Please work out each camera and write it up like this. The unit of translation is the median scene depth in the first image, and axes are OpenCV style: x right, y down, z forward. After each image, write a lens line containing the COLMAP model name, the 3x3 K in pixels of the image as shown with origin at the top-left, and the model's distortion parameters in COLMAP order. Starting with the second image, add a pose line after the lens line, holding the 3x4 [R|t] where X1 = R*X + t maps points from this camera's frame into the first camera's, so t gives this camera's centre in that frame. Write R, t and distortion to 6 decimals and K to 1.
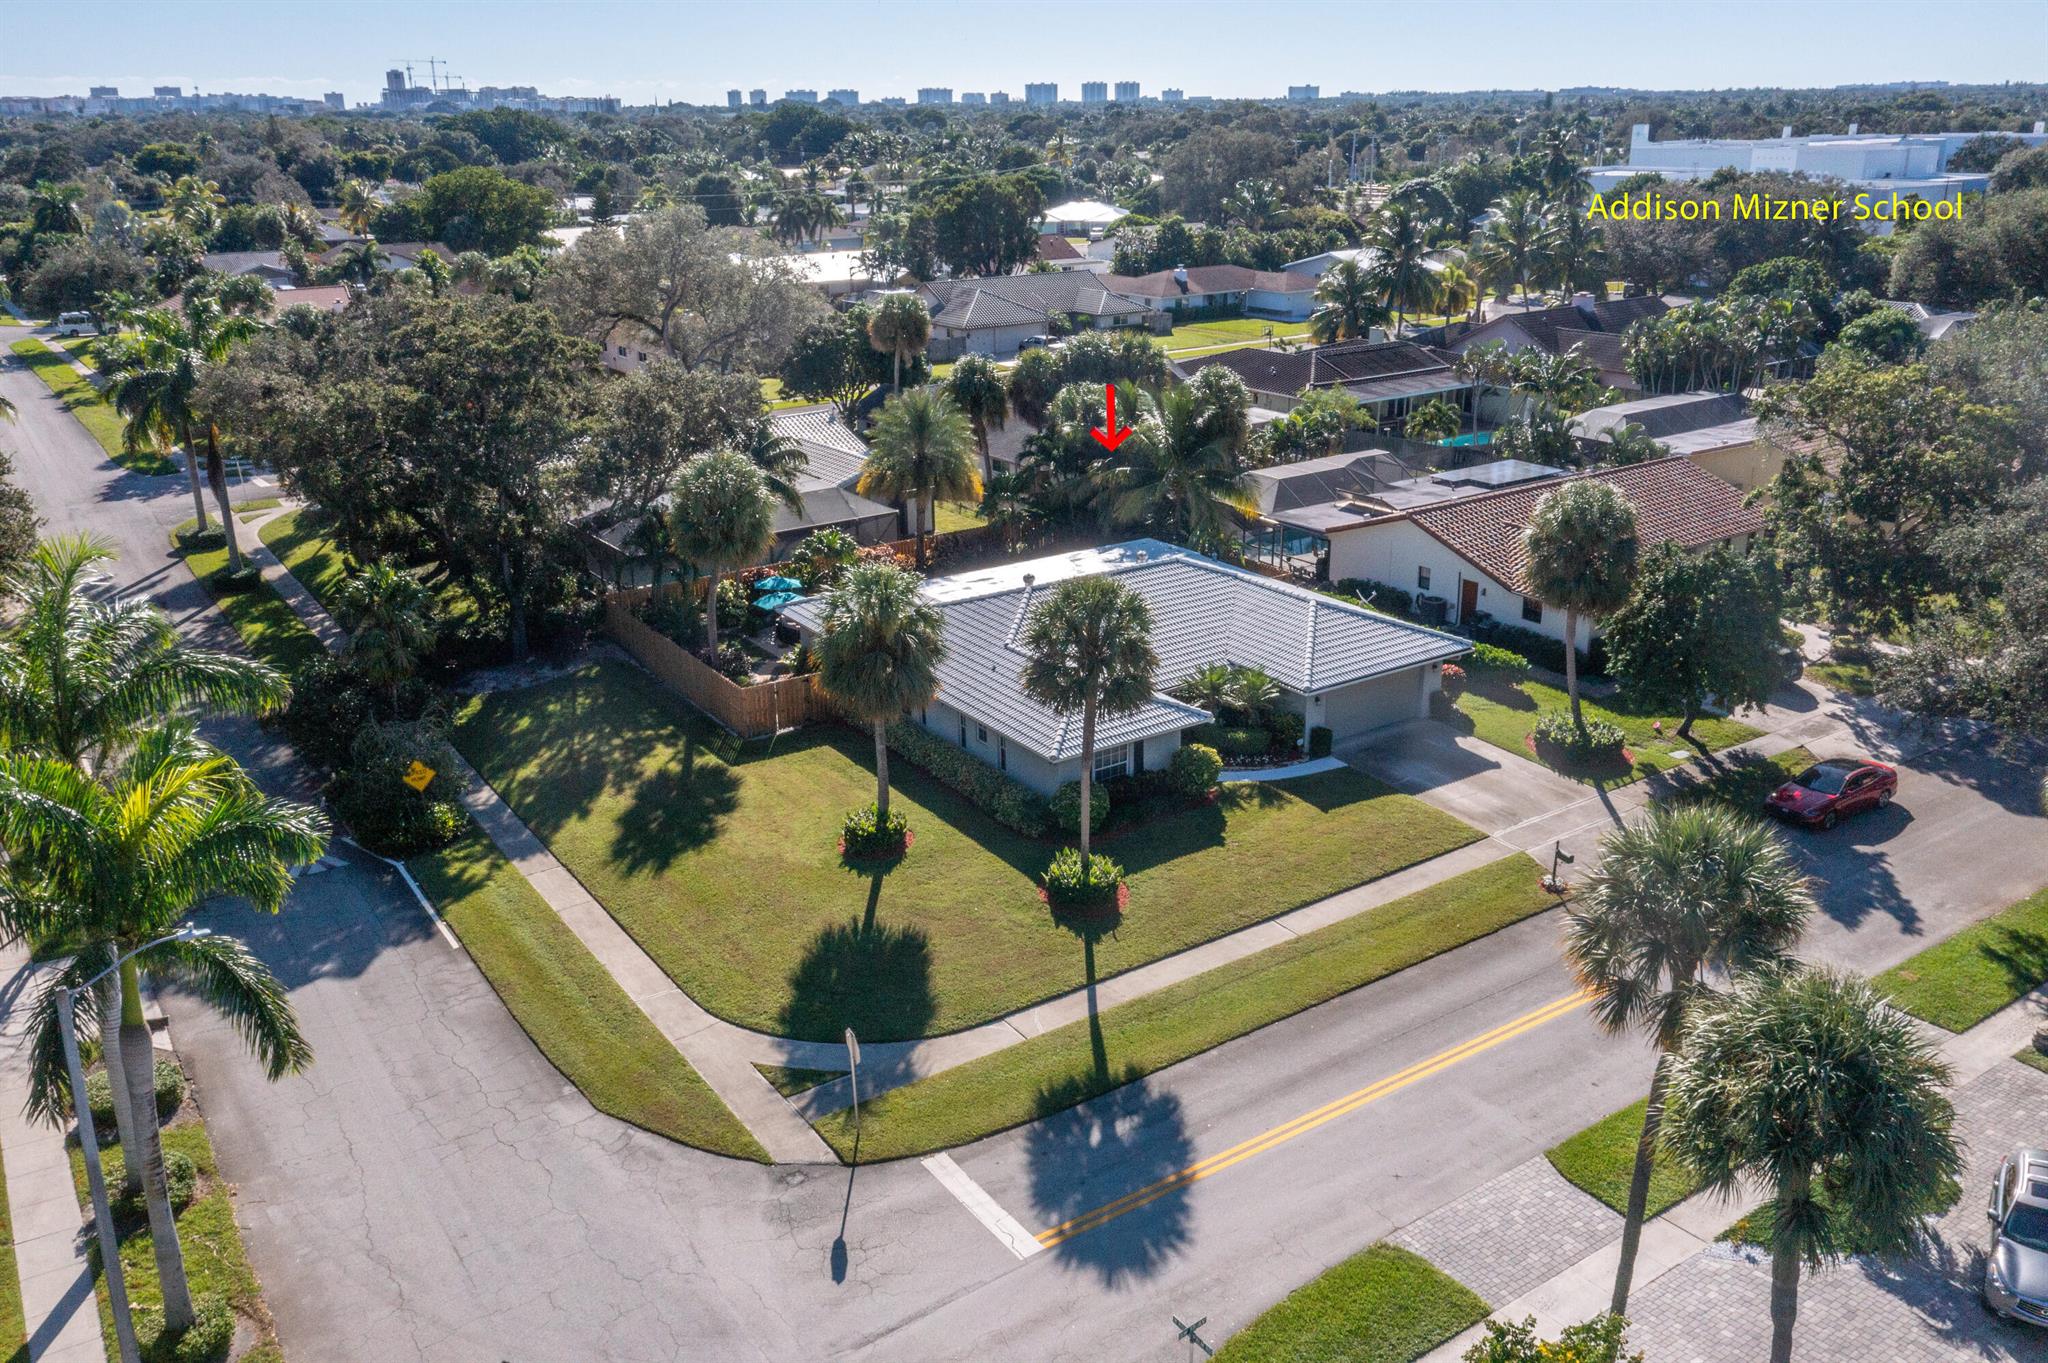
lens RADIAL K [[1630.4, 0, 1051.4], [0, 1630.4, 677.5], [0, 0, 1]] dist [0.012974, 0.006151]
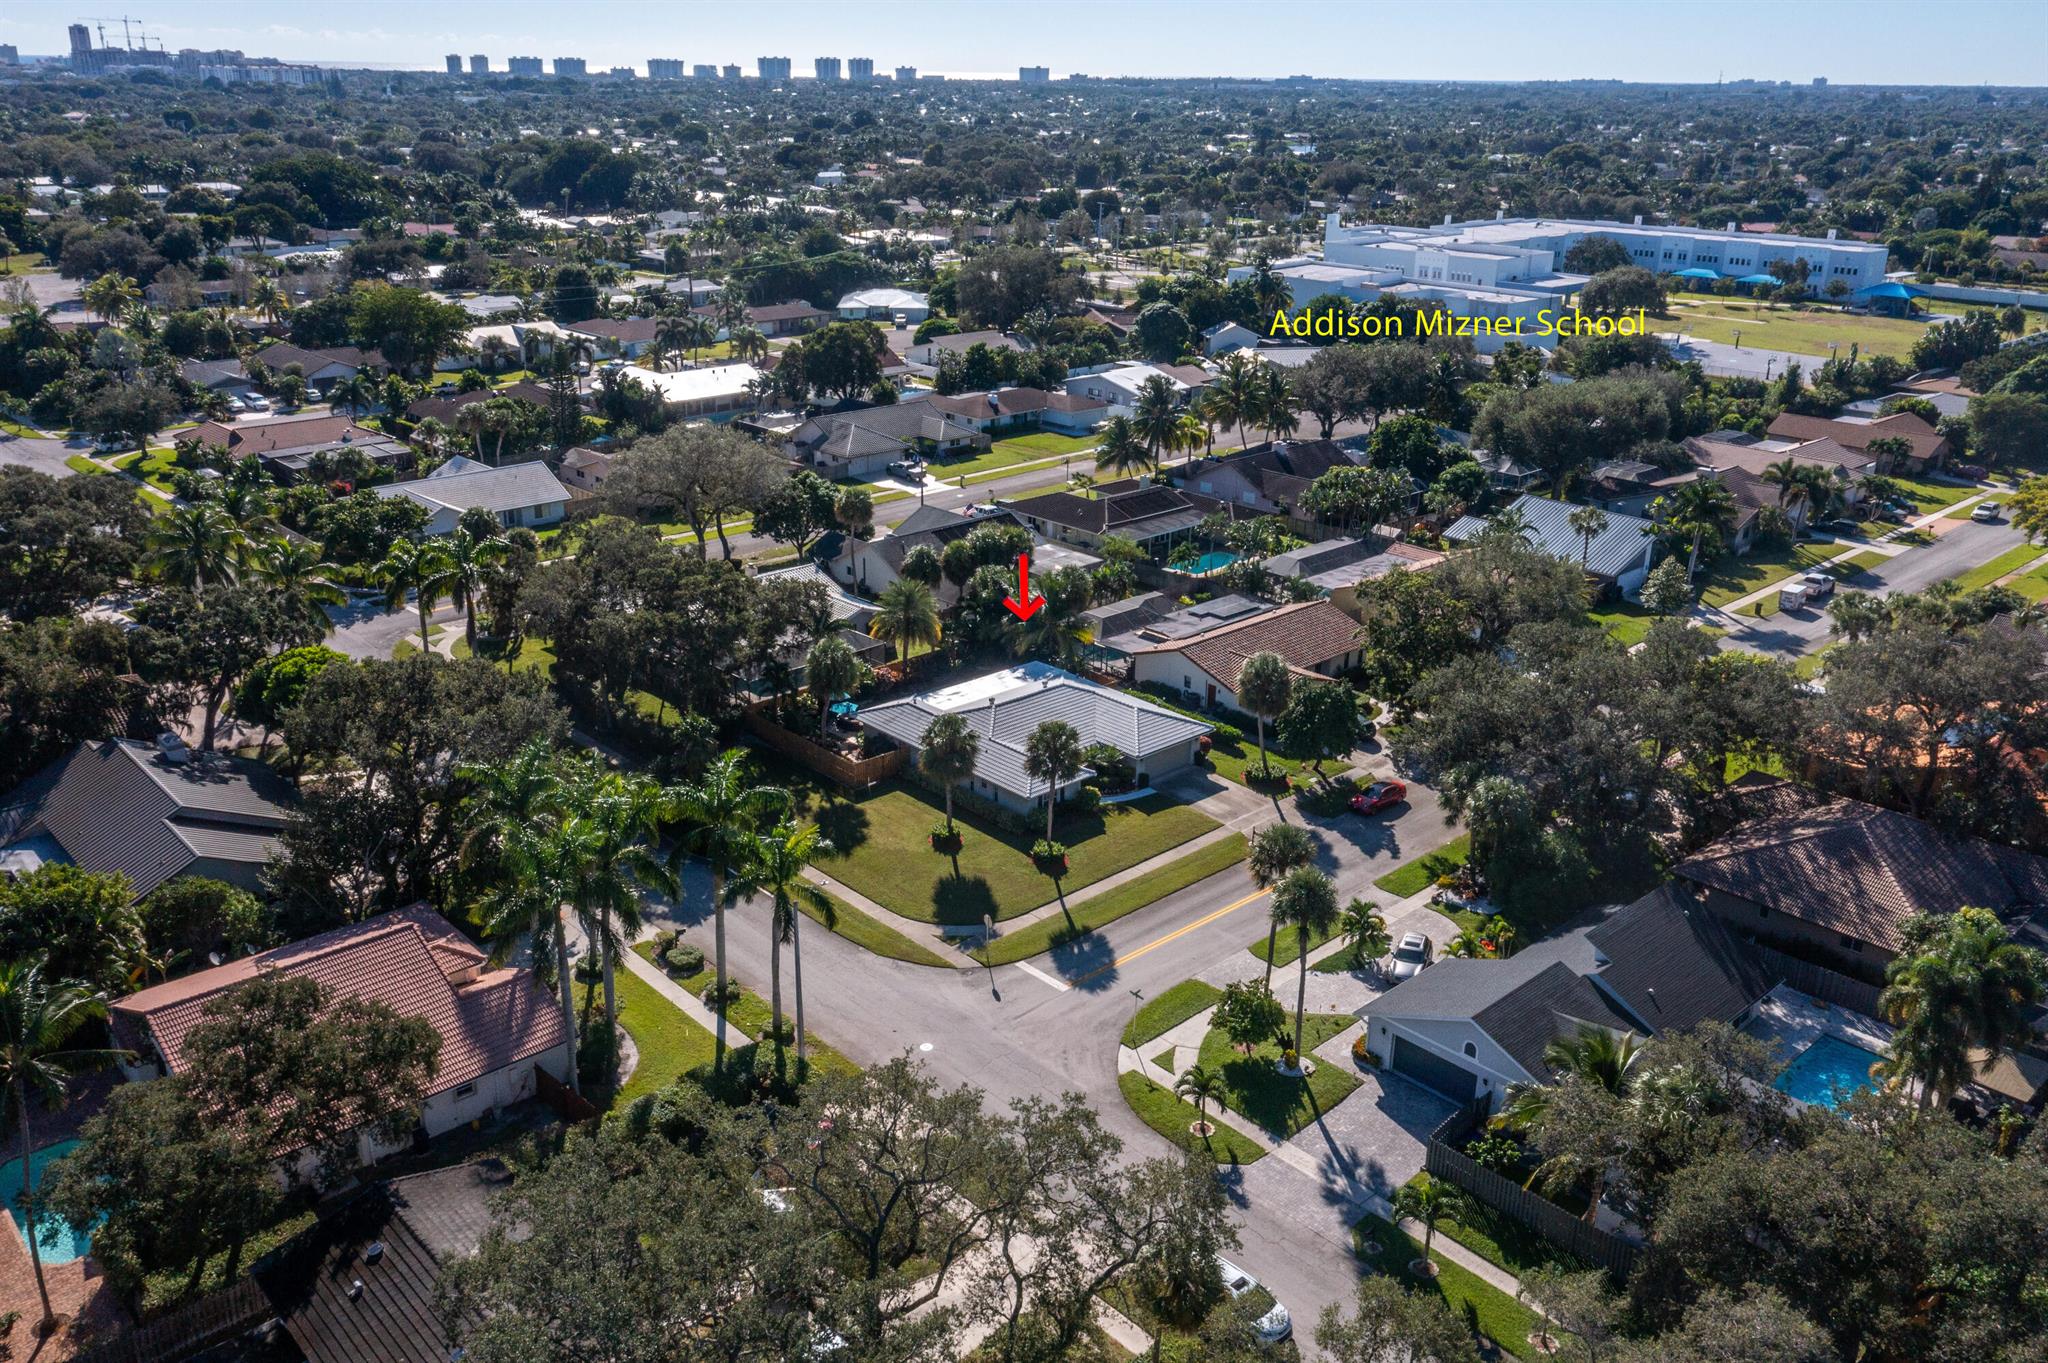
lens RADIAL K [[1630.6, 0, 1024.0], [0, 1630.6, 681.5], [0, 0, 1]] dist [0.003615, 0.002060]
pose [[0.989835, -0.028662, 0.139301, -0.265163], [0.025541, 0.999382, 0.024143, -0.137924], [-0.139907, -0.020339, 0.989956, -1.003213]]
